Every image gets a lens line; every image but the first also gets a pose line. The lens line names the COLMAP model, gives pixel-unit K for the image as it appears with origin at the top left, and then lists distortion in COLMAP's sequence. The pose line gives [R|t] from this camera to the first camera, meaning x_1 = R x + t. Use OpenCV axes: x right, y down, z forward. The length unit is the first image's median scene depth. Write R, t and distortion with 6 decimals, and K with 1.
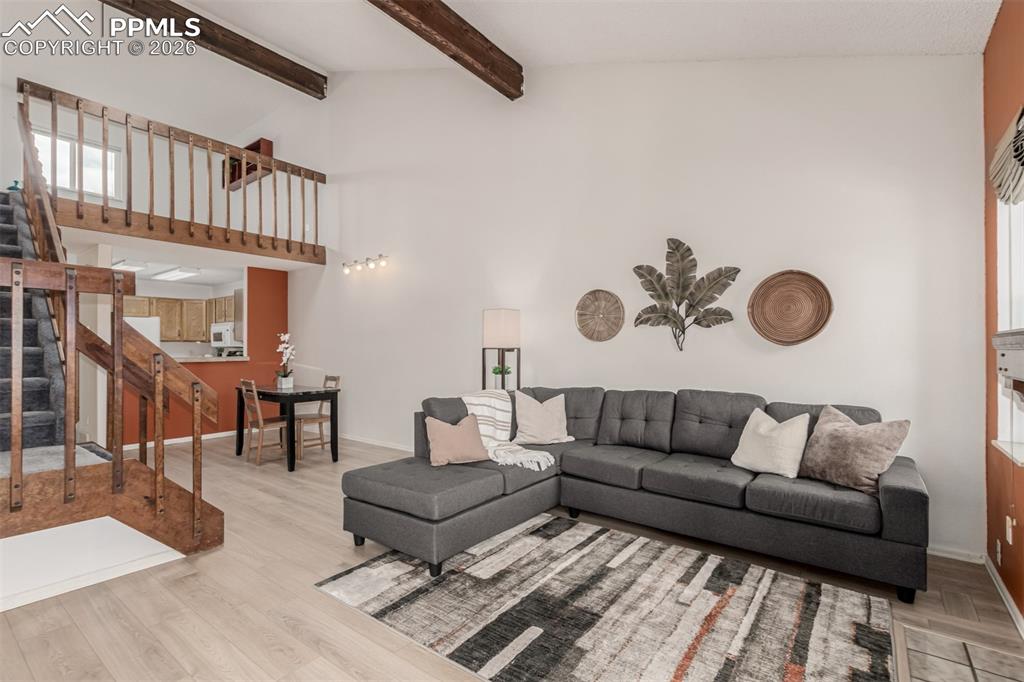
lens RADIAL K [[473.2, 0, 512.3], [0, 473.2, 340.2], [0, 0, 1]] dist [-0.000953, -0.000029]
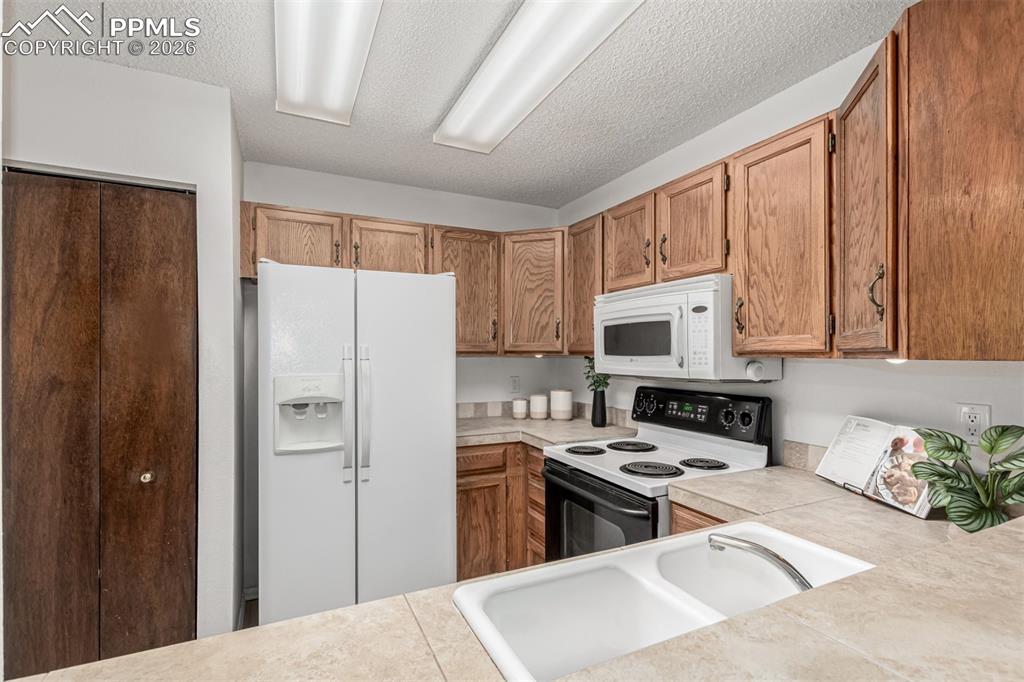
lens RADIAL K [[473.2, 0, 508.7], [0, 473.2, 348.8], [0, 0, 1]] dist [-0.000953, -0.000029]
pose [[0.886538, 0.001202, -0.462655, -0.611287], [0.000728, 0.999992, 0.003994, -0.002993], [0.462656, -0.003878, 0.886530, 0.796497]]
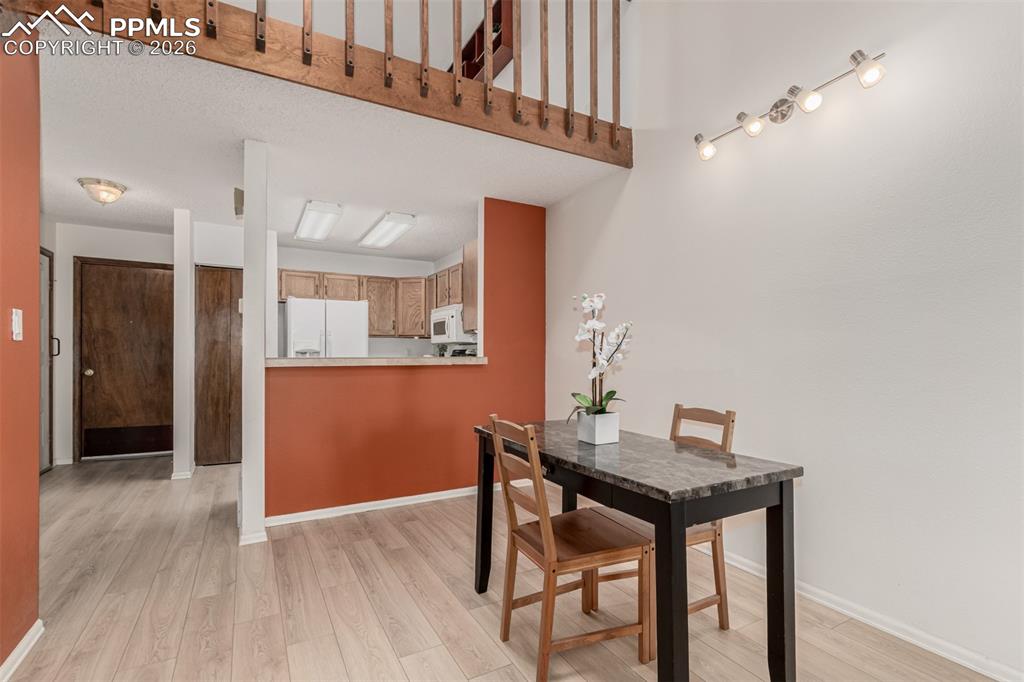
lens RADIAL K [[473.2, 0, 514.7], [0, 473.2, 344.7], [0, 0, 1]] dist [-0.000953, -0.000029]
pose [[0.919953, 0.000985, -0.392028, -0.286979], [-0.003705, 0.999974, -0.006182, 0.021559], [0.392012, 0.007139, 0.919932, 0.466366]]
